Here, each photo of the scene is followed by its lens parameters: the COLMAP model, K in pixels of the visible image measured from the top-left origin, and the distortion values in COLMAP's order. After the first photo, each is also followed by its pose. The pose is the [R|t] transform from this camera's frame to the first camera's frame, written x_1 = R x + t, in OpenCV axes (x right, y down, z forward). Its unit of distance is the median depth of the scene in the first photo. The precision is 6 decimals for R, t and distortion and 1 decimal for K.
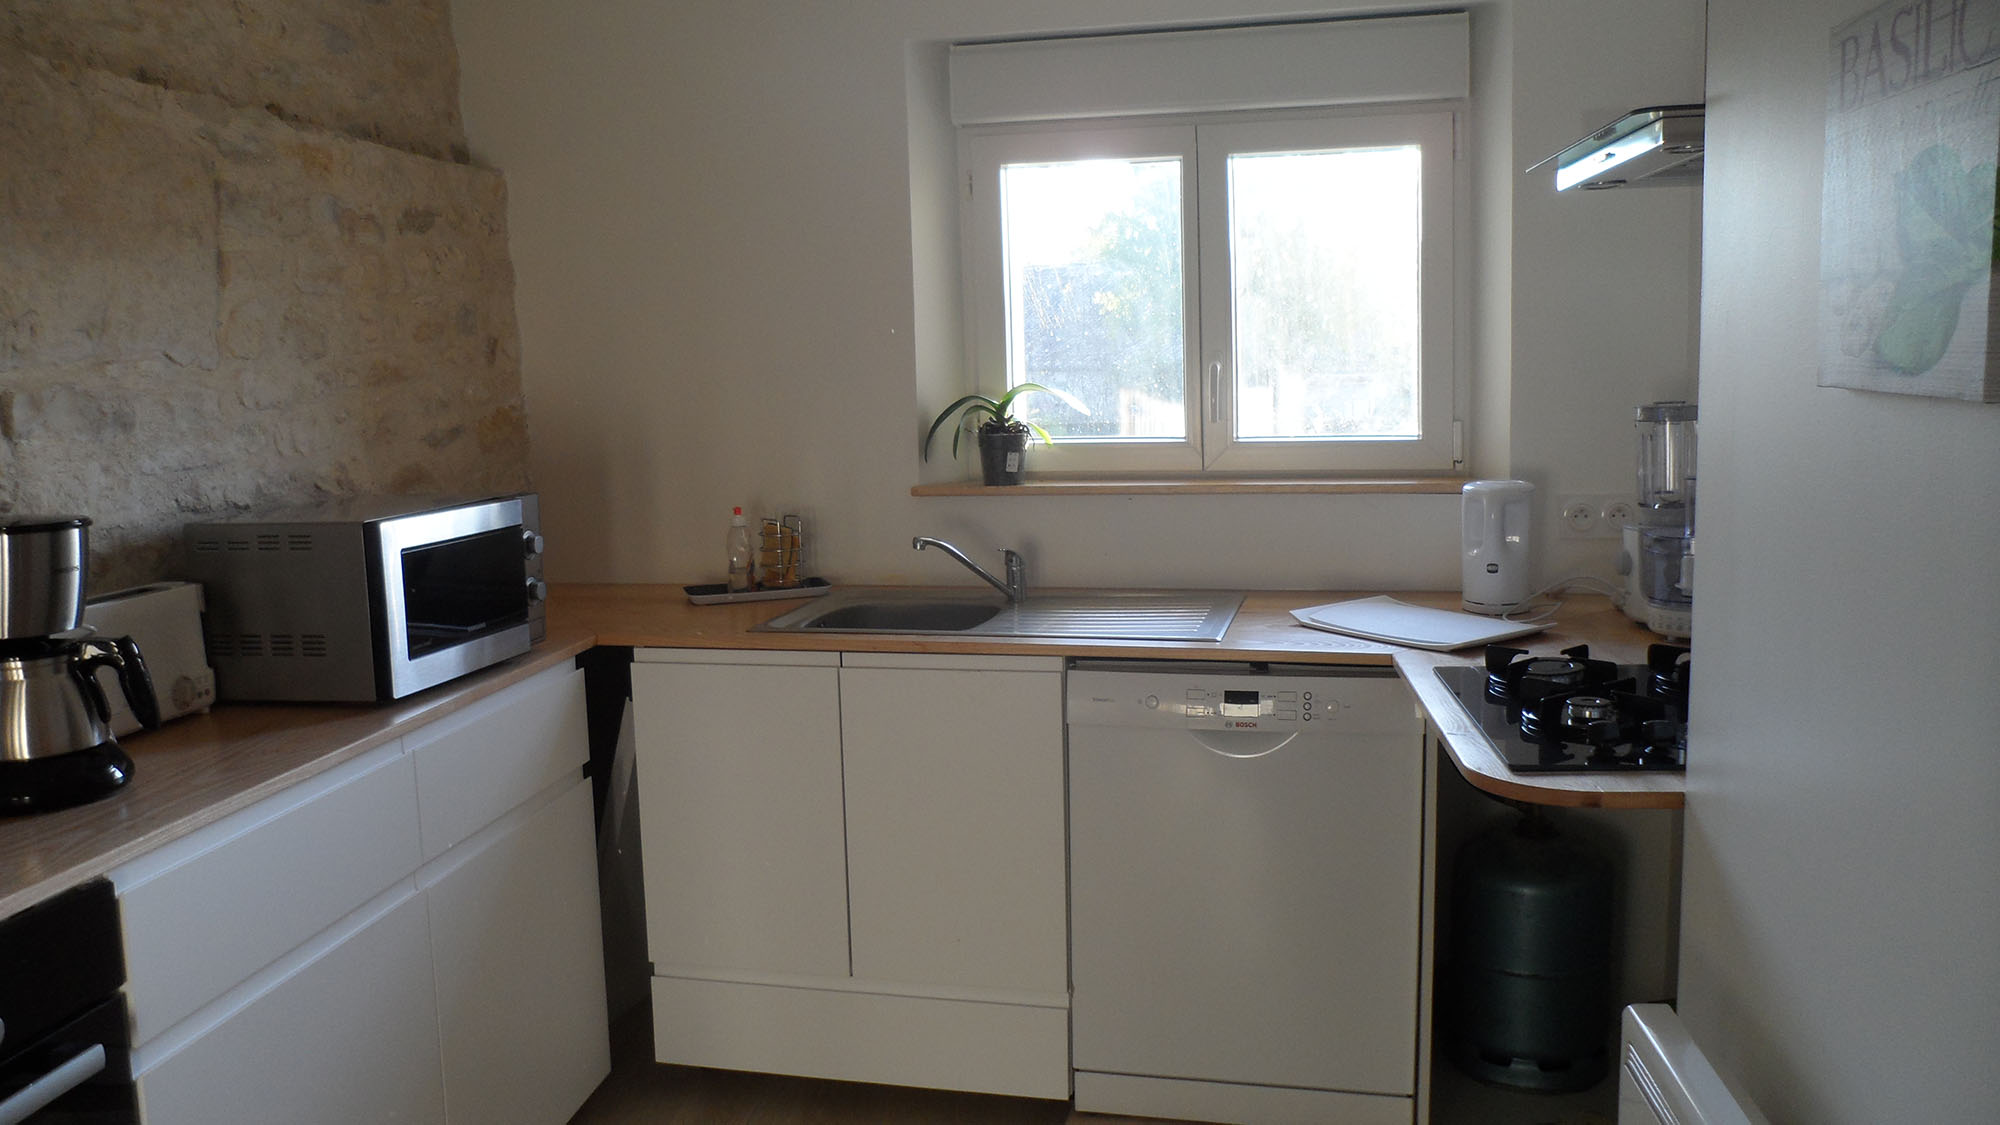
lens RADIAL K [[1528.4, 0, 1000.0], [0, 1528.4, 562.5], [0, 0, 1]] dist [-0.090106, 0.083843]
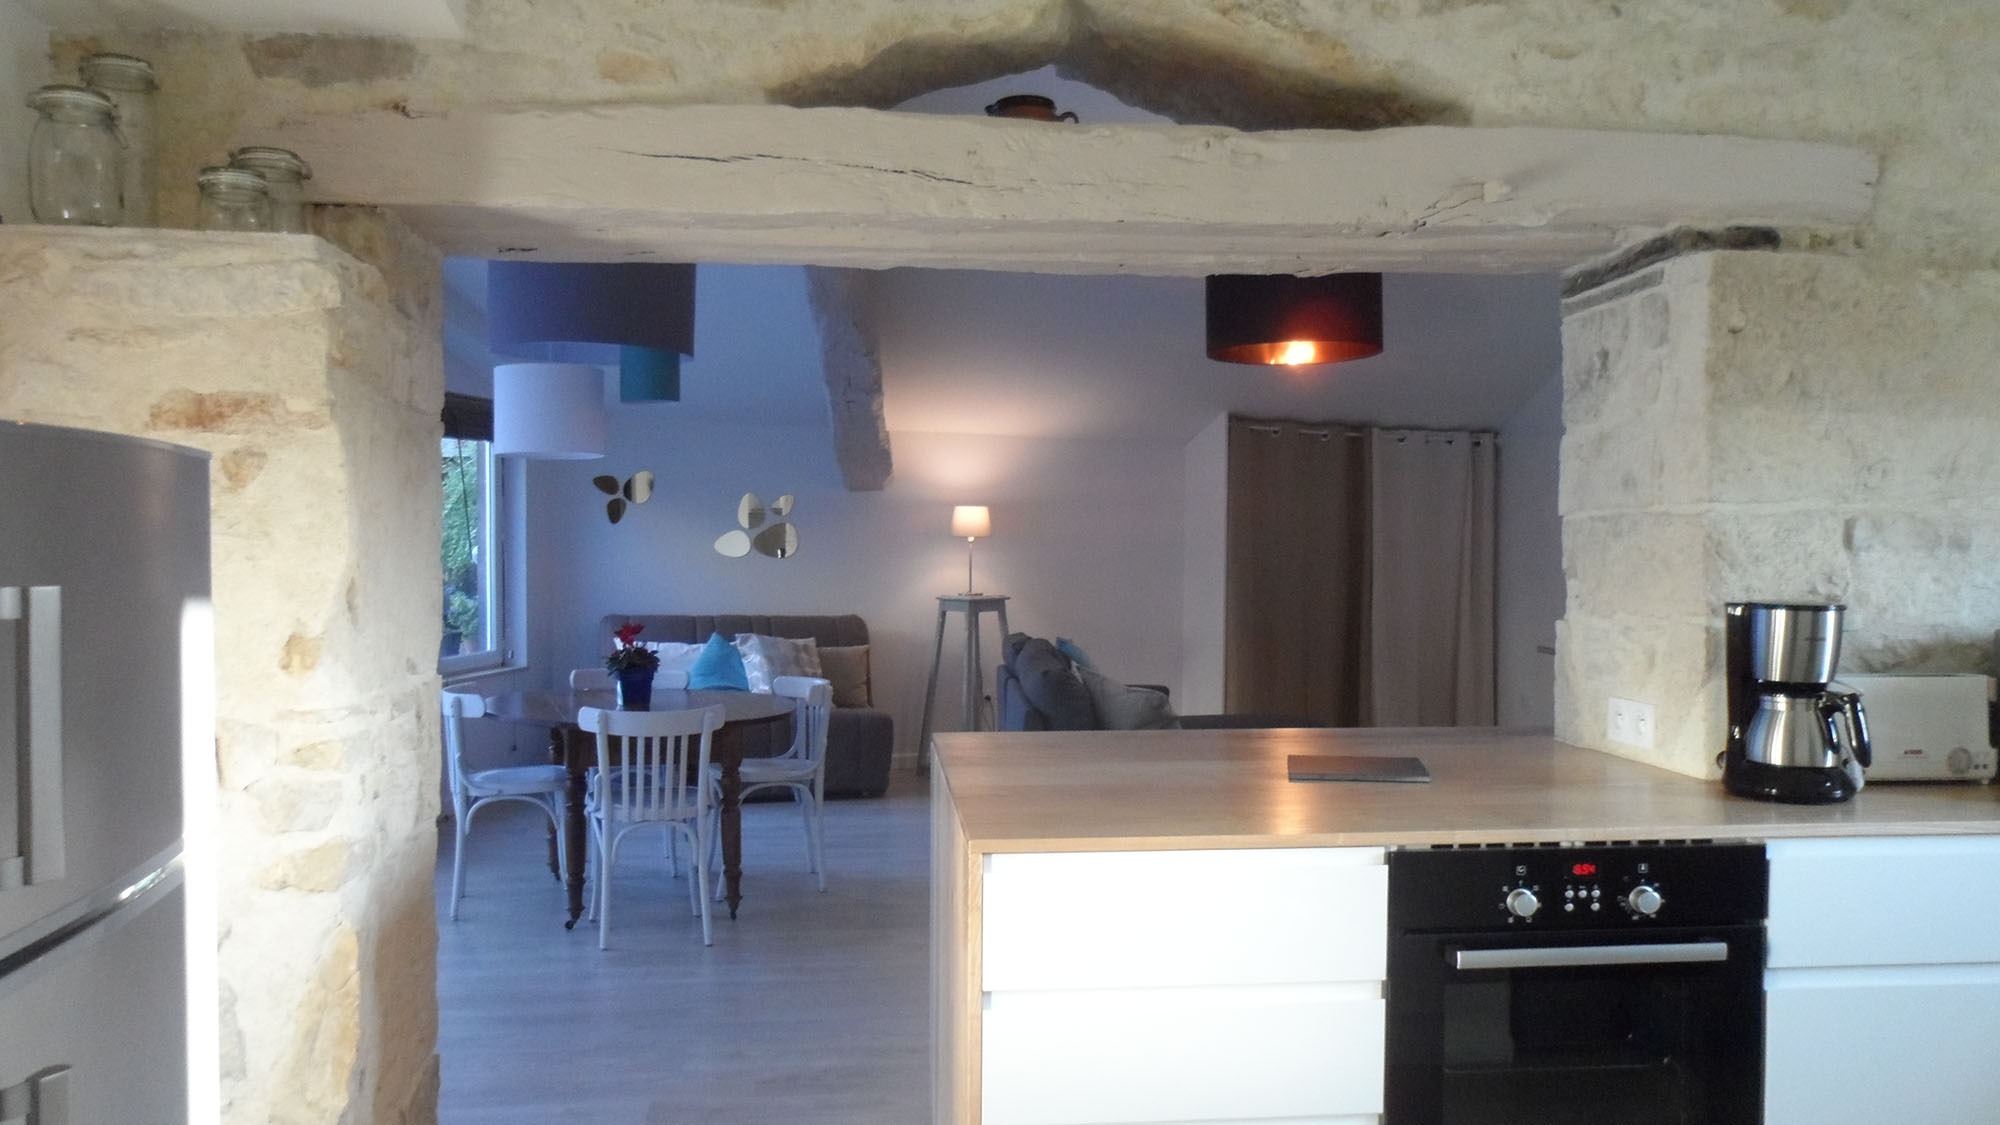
lens RADIAL K [[1552.4, 0, 1000.0], [0, 1552.4, 562.5], [0, 0, 1]] dist [-0.136692, 0.244981]
pose [[0.172282, 0.039463, -0.984257, 0.574379], [-0.144681, 0.989374, 0.014343, 0.021678], [0.974365, 0.139933, 0.176160, -0.020086]]
